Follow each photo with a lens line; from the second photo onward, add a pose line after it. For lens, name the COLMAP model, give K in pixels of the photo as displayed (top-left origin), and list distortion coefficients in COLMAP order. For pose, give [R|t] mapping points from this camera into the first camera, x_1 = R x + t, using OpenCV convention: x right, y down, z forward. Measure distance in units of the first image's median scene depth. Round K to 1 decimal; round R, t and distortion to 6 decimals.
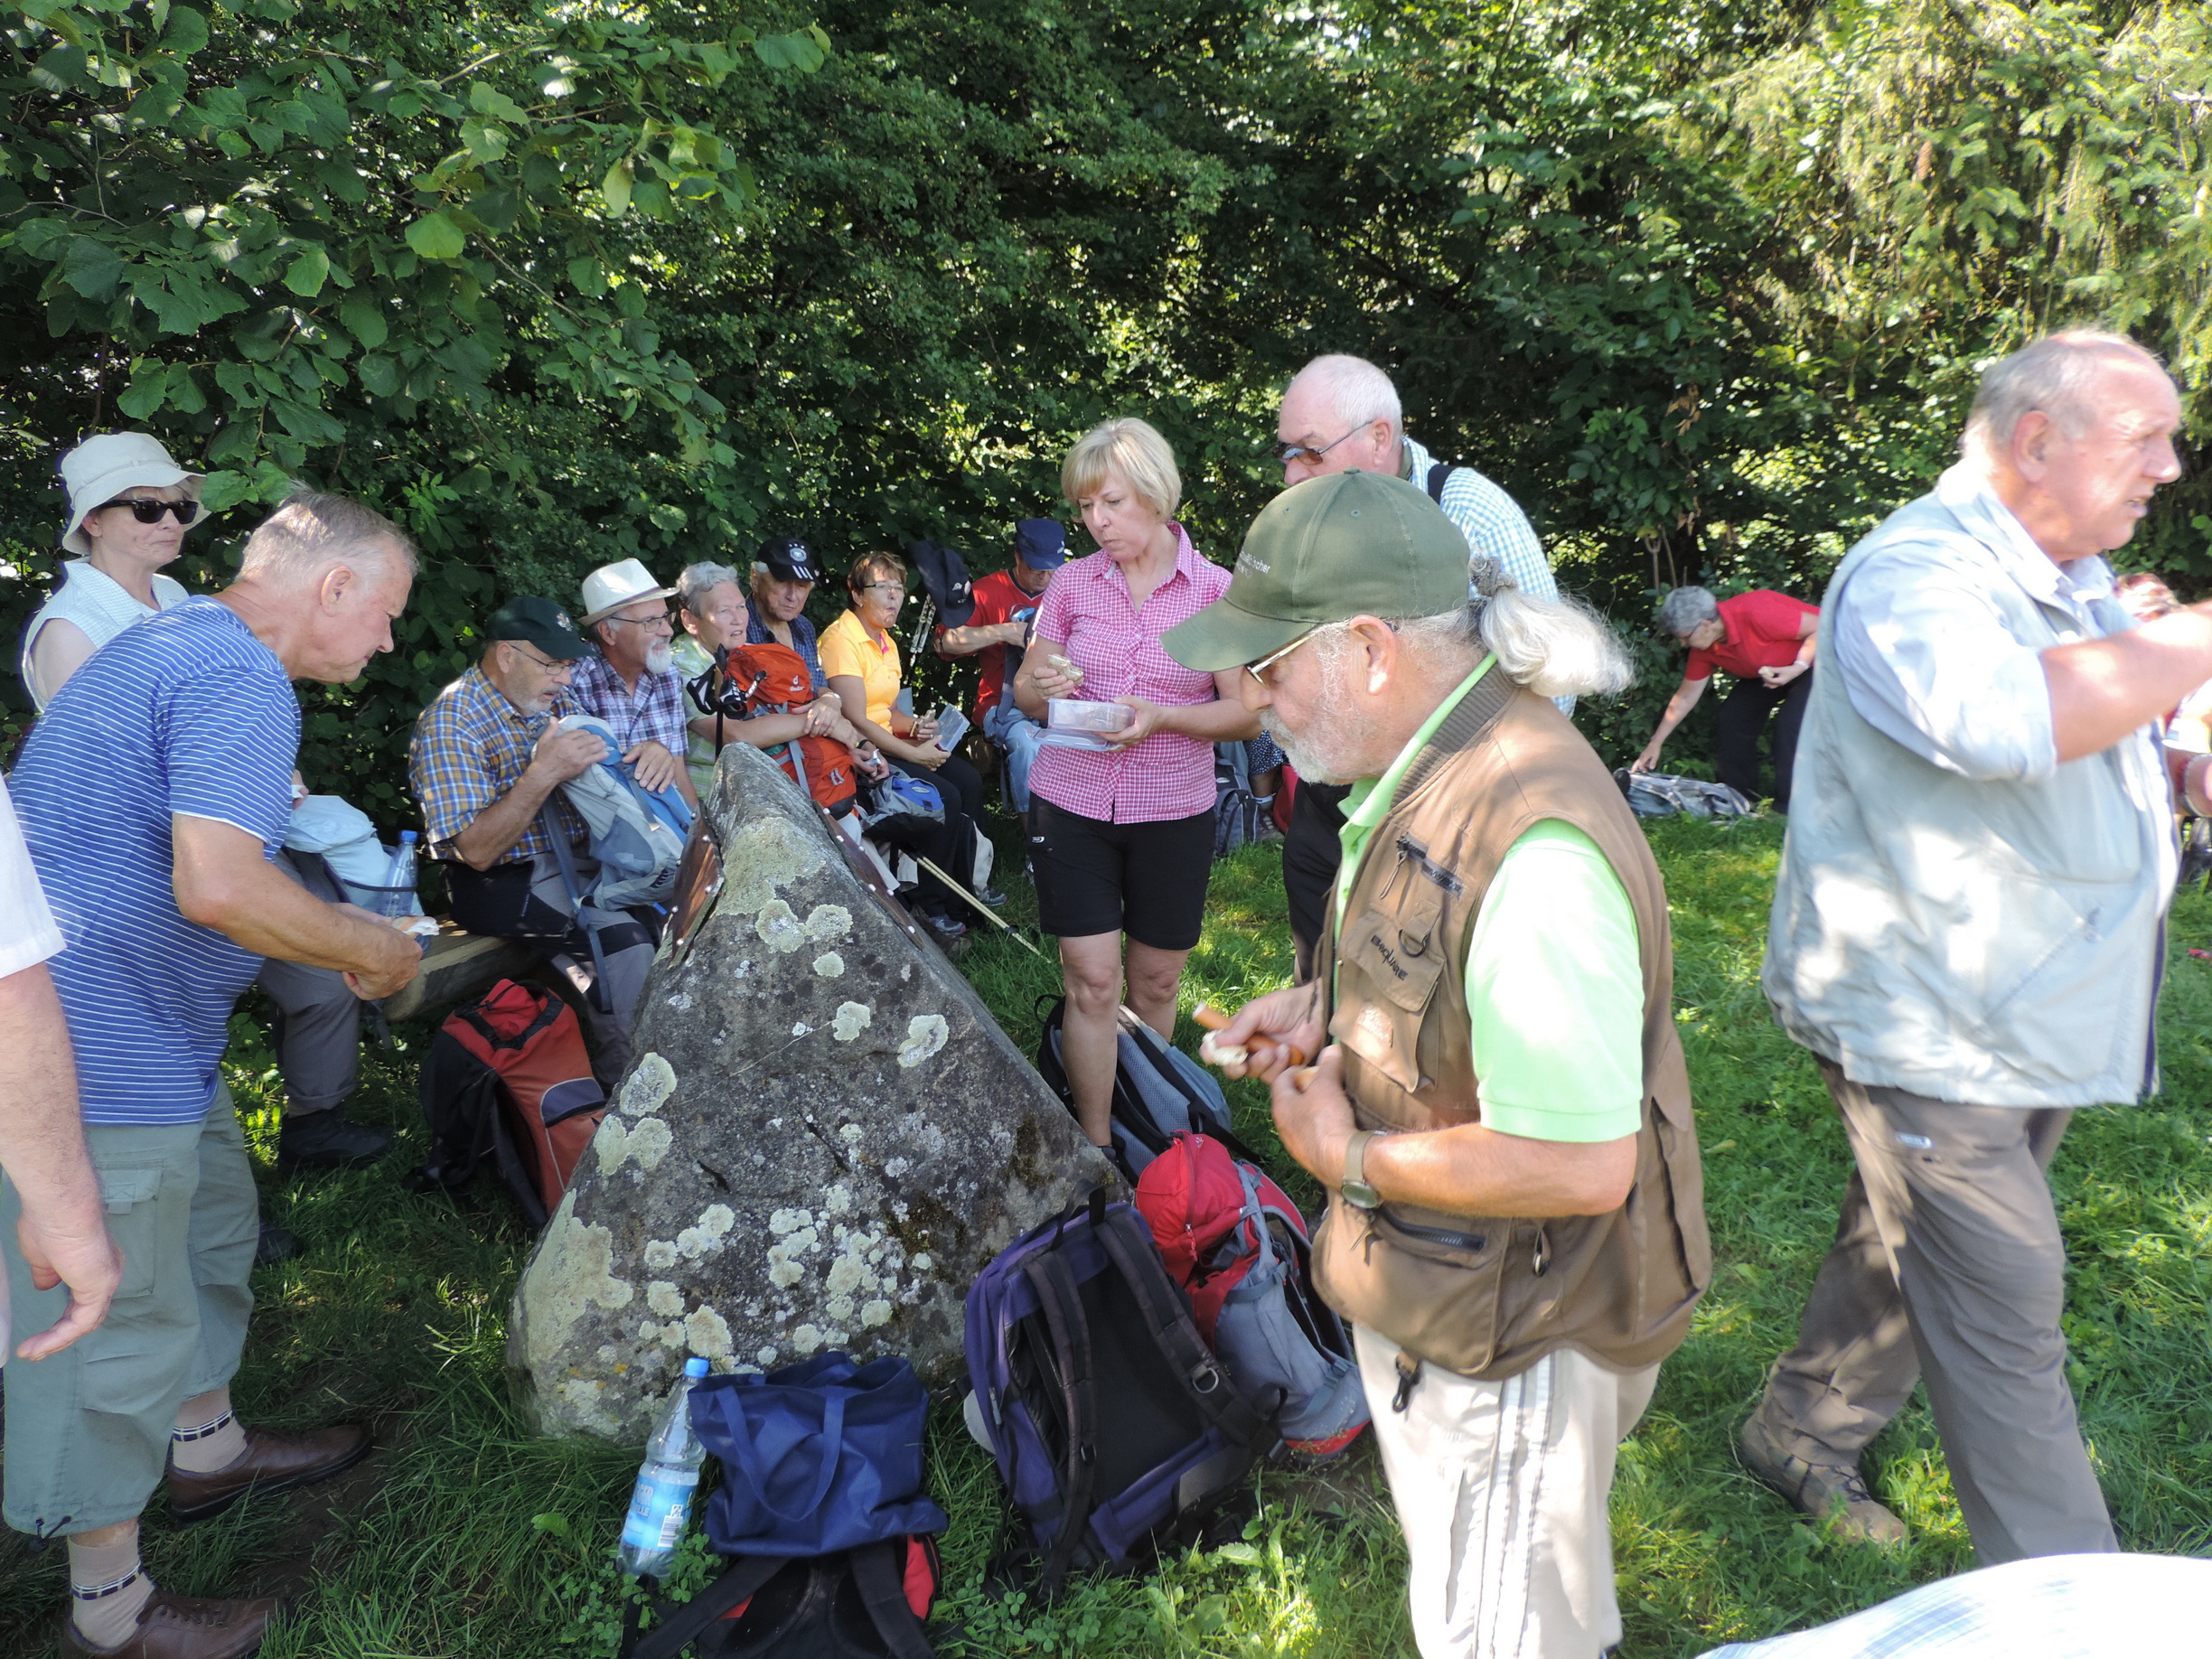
lens RADIAL K [[1586.2, 0, 1106.0], [0, 1586.2, 829.5], [0, 0, 1]] dist [-0.015555, 0.000796]
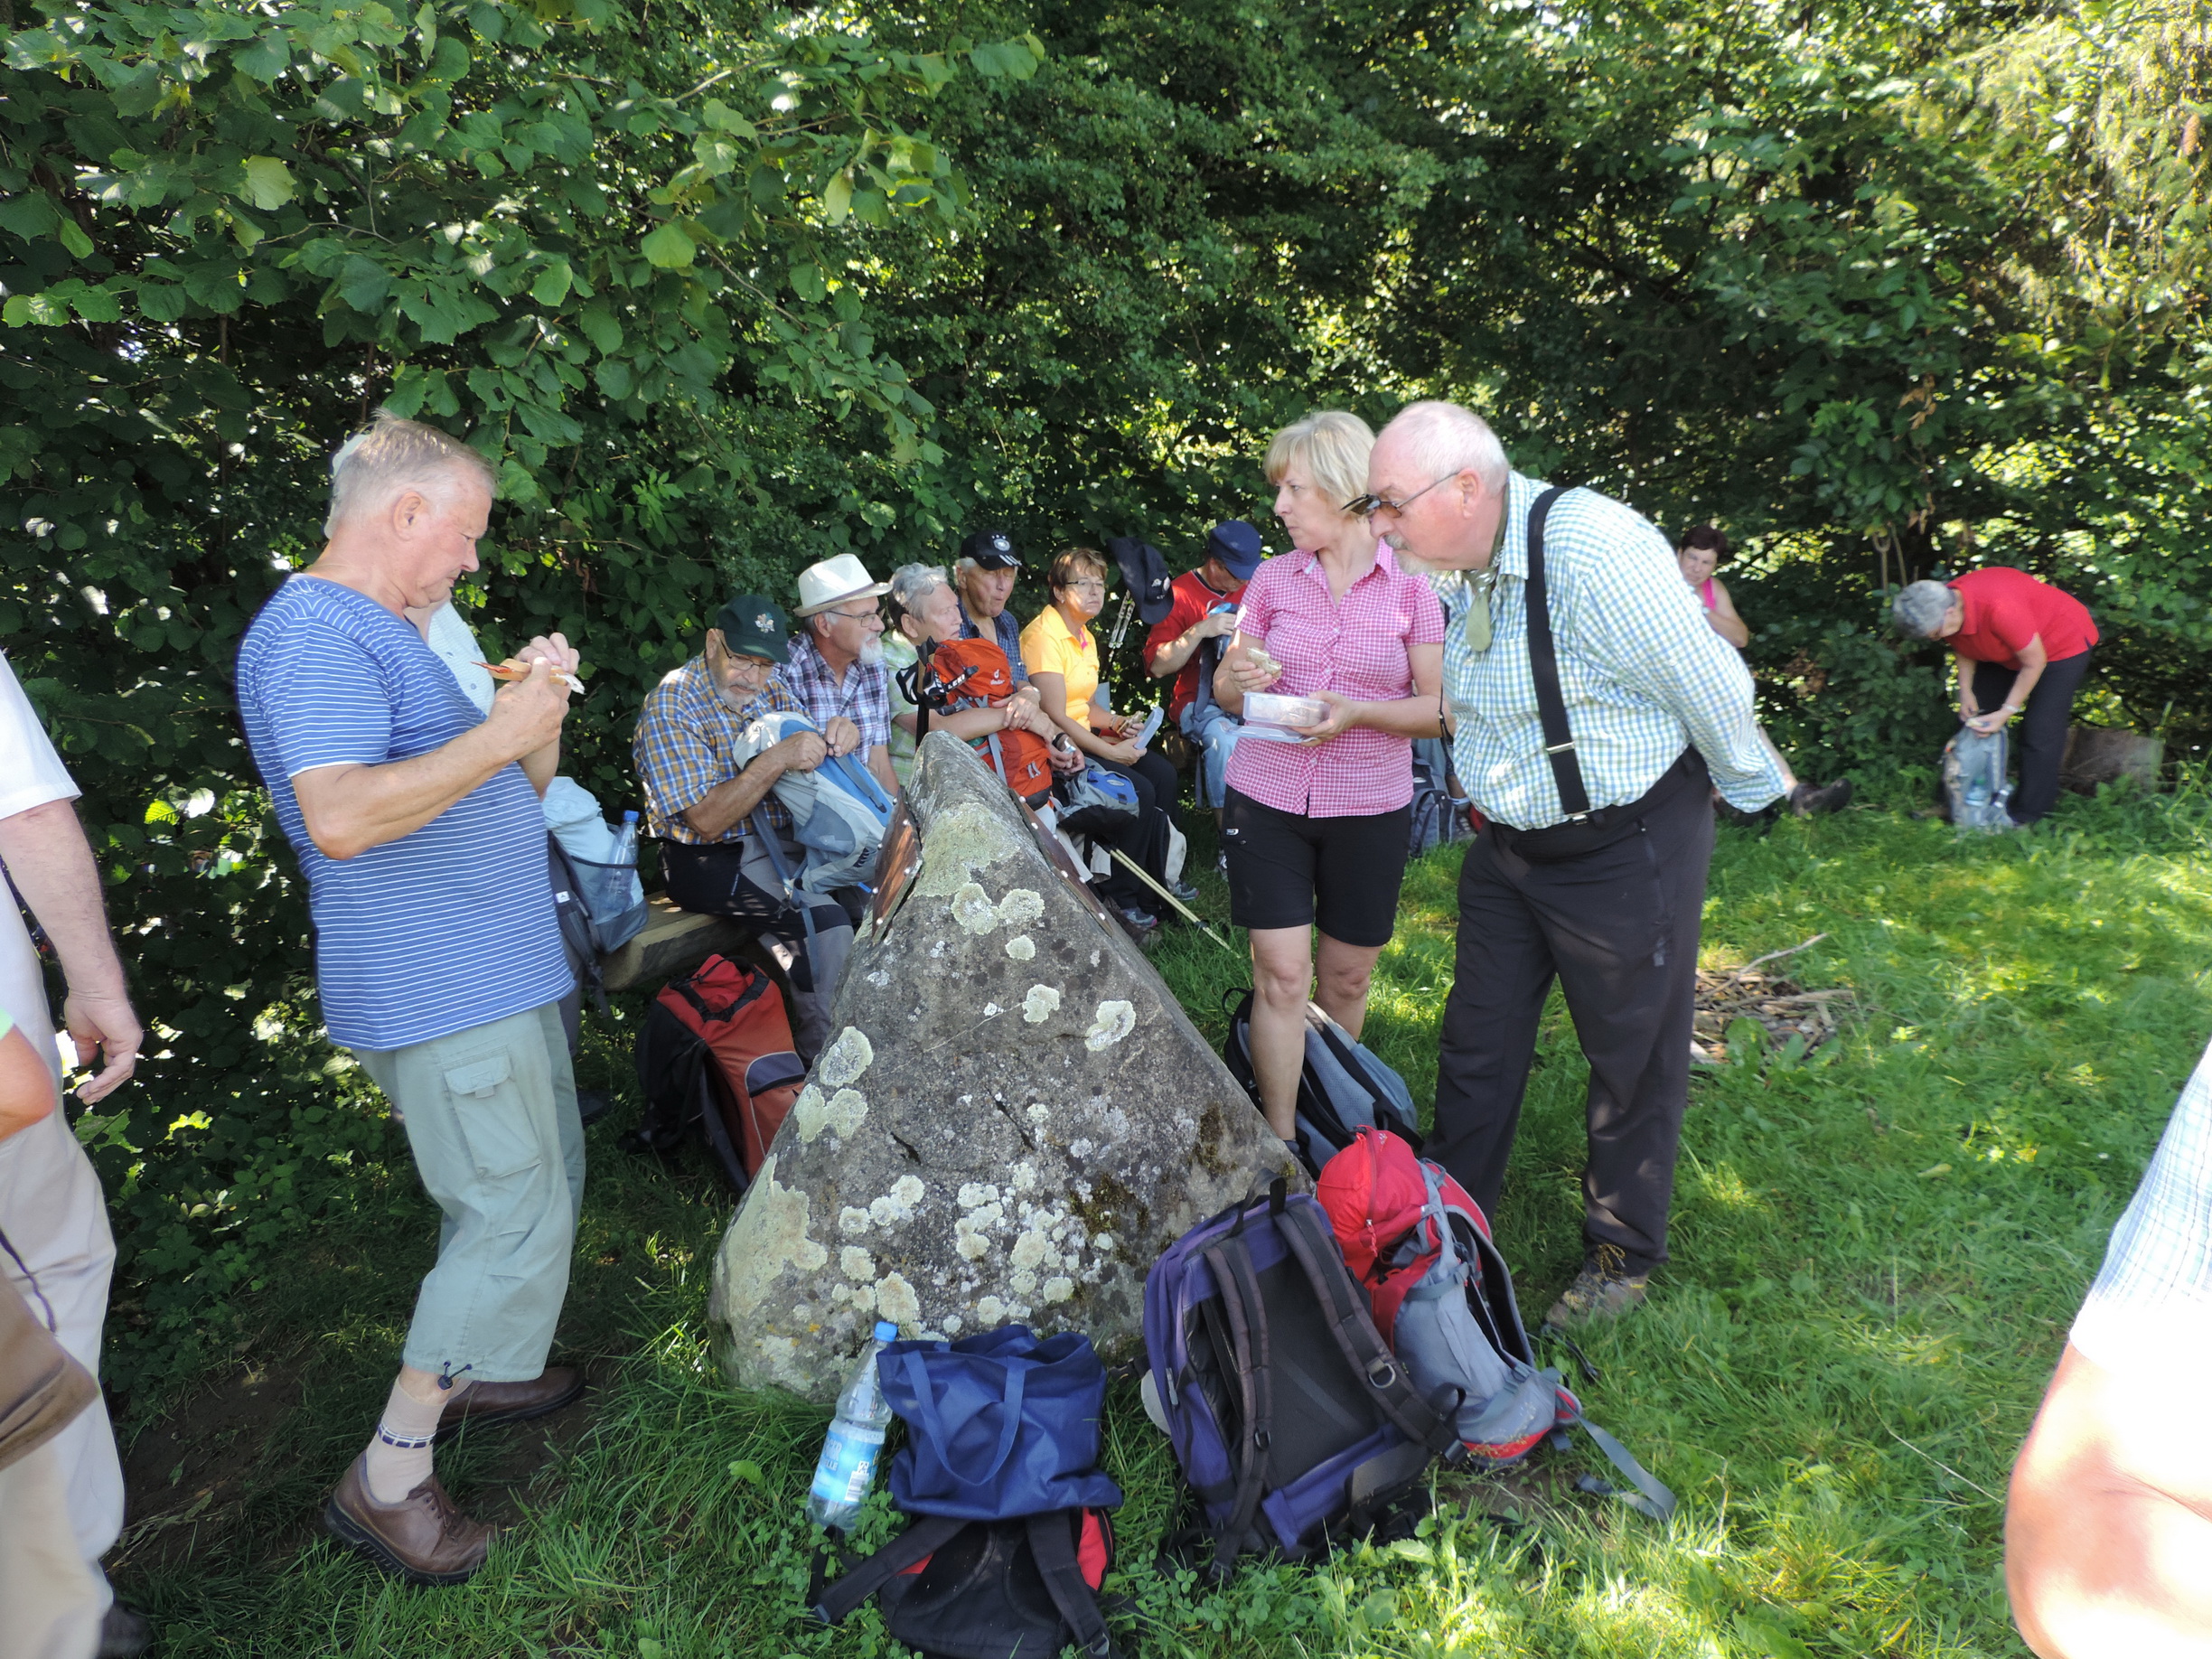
lens RADIAL K [[1586.5, 0, 1104.7], [0, 1586.5, 827.1], [0, 0, 1]] dist [-0.019162, 0.000942]
pose [[0.992106, 0.023540, -0.123173, 0.002376], [-0.023562, 0.999722, 0.001280, 0.002675], [0.123168, 0.001632, 0.992384, -0.008034]]
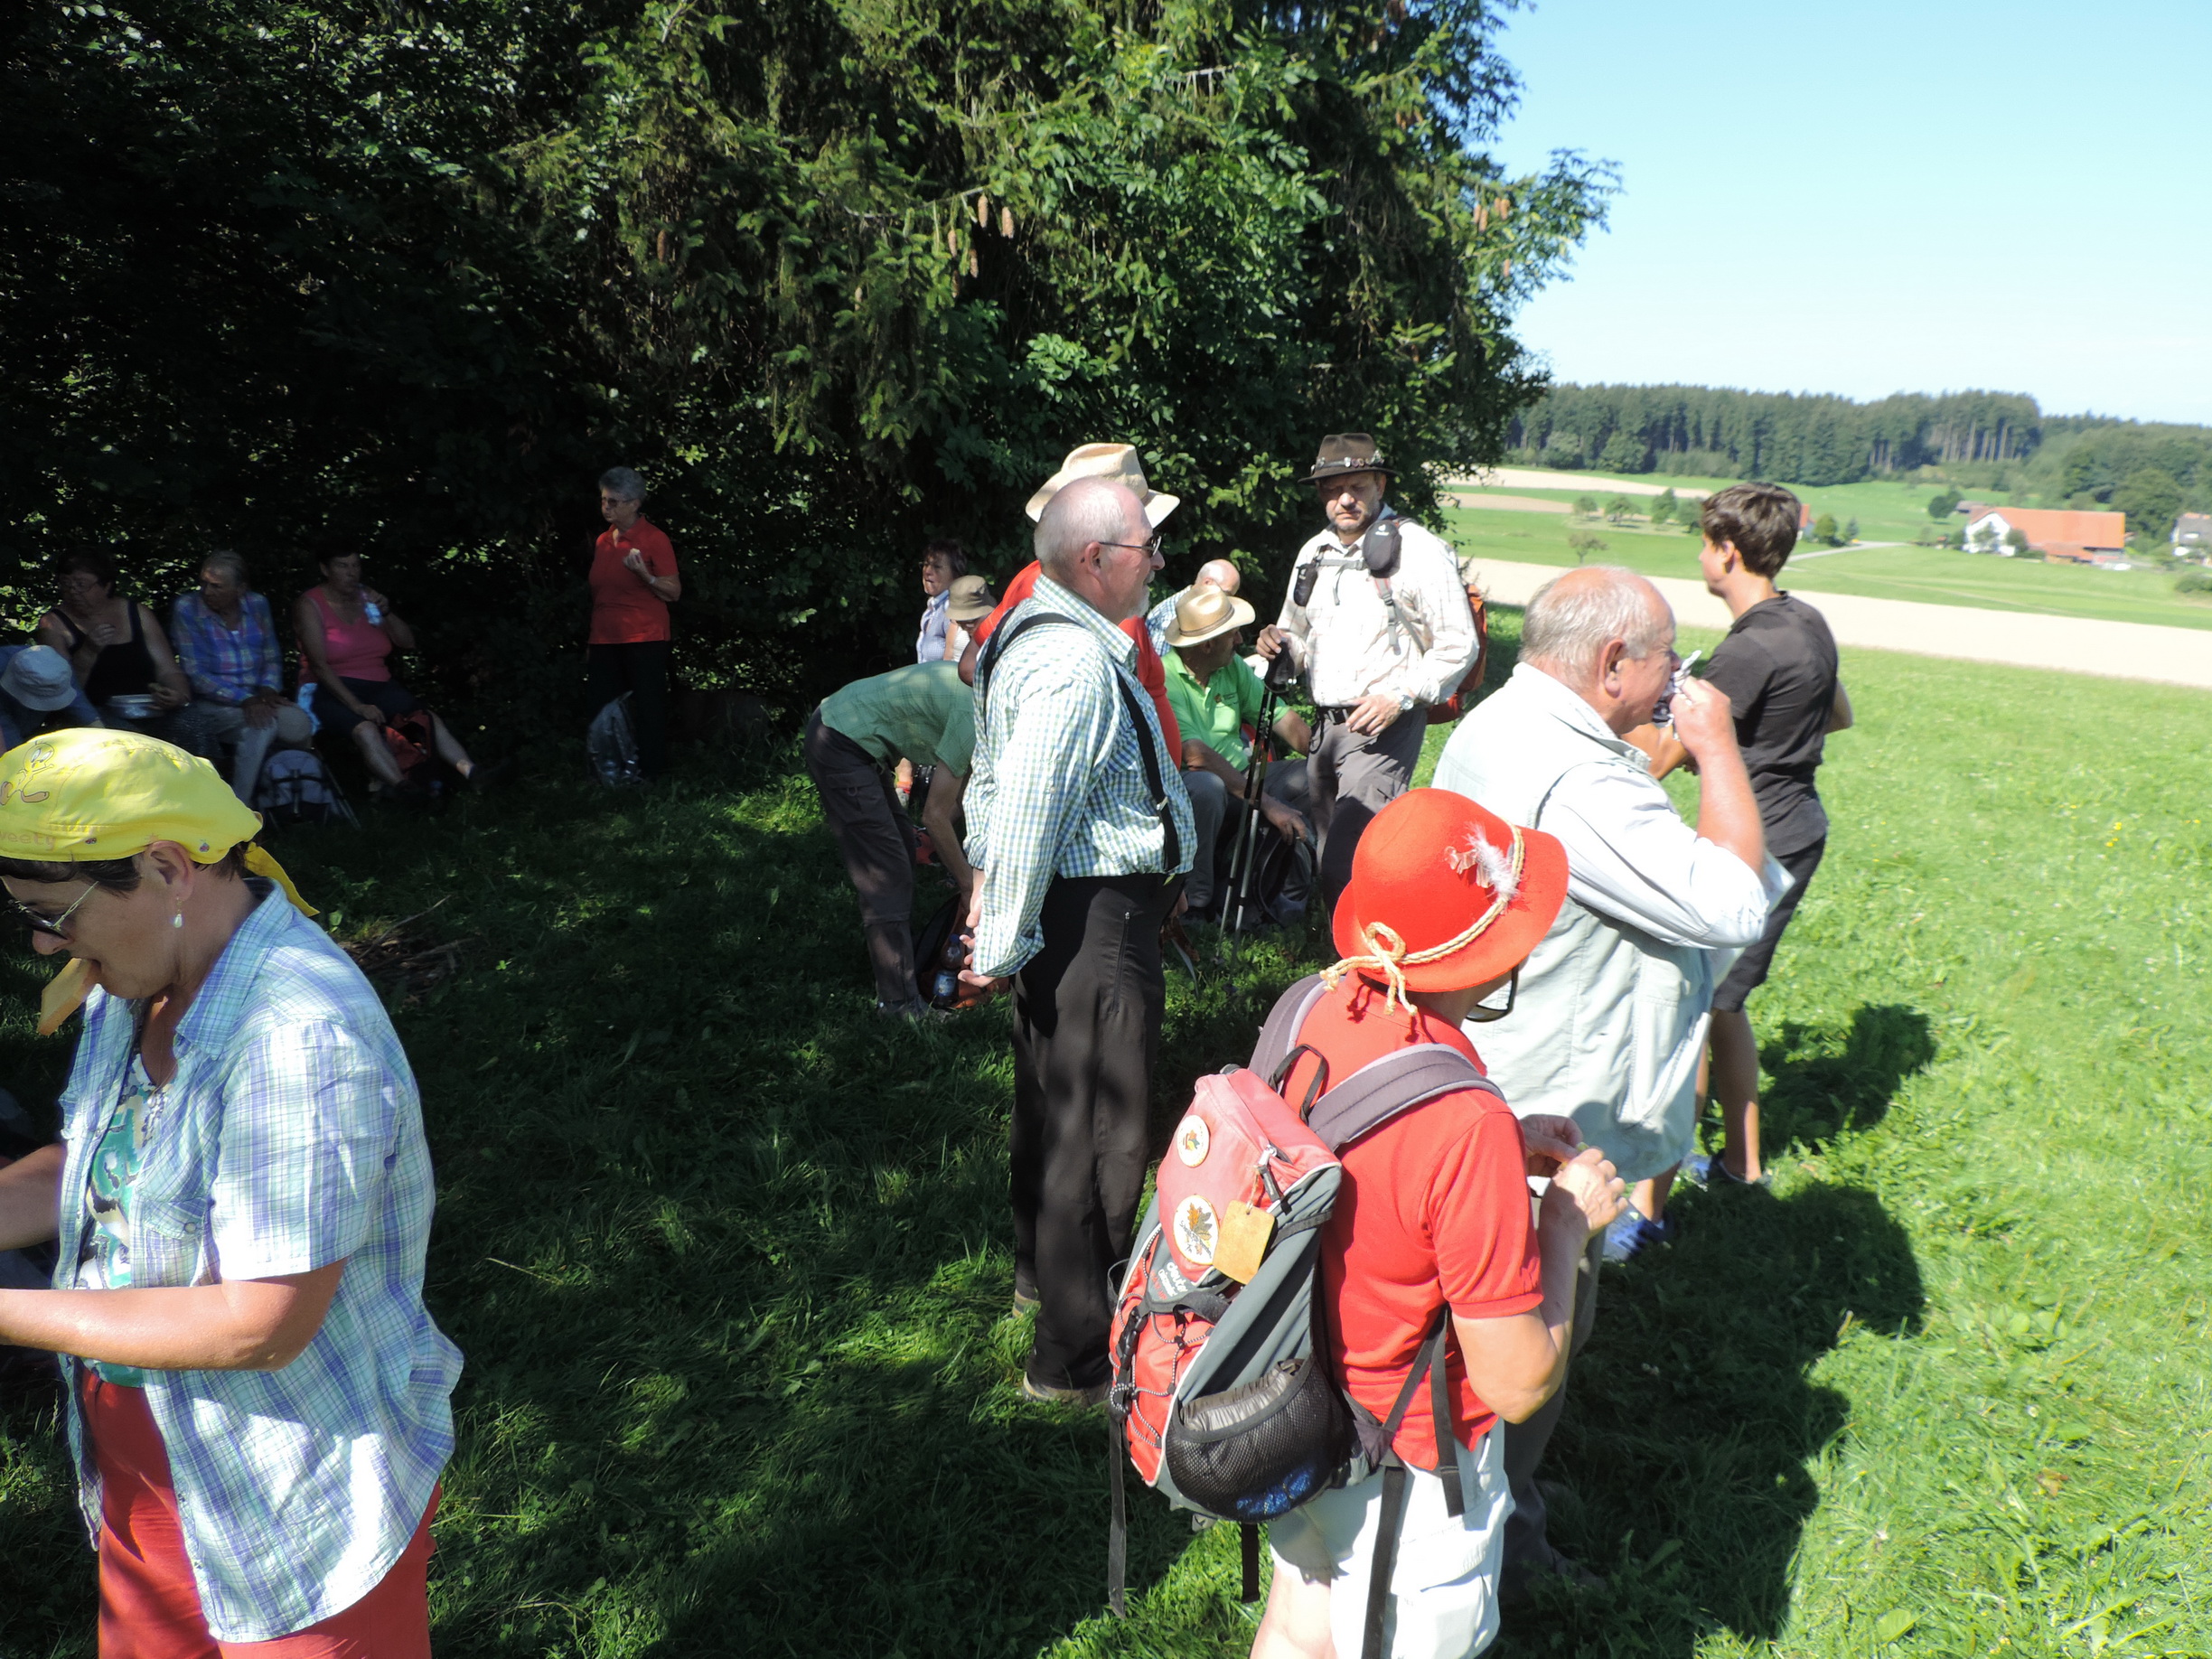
lens RADIAL K [[1597.6, 0, 1106.0], [0, 1597.6, 829.5], [0, 0, 1]] dist [-0.010158, 0.004506]
pose [[0.836495, -0.115277, 0.535713, 0.126355], [0.102216, 0.993288, 0.054134, -0.006122], [-0.538357, 0.009476, 0.842663, -0.325200]]
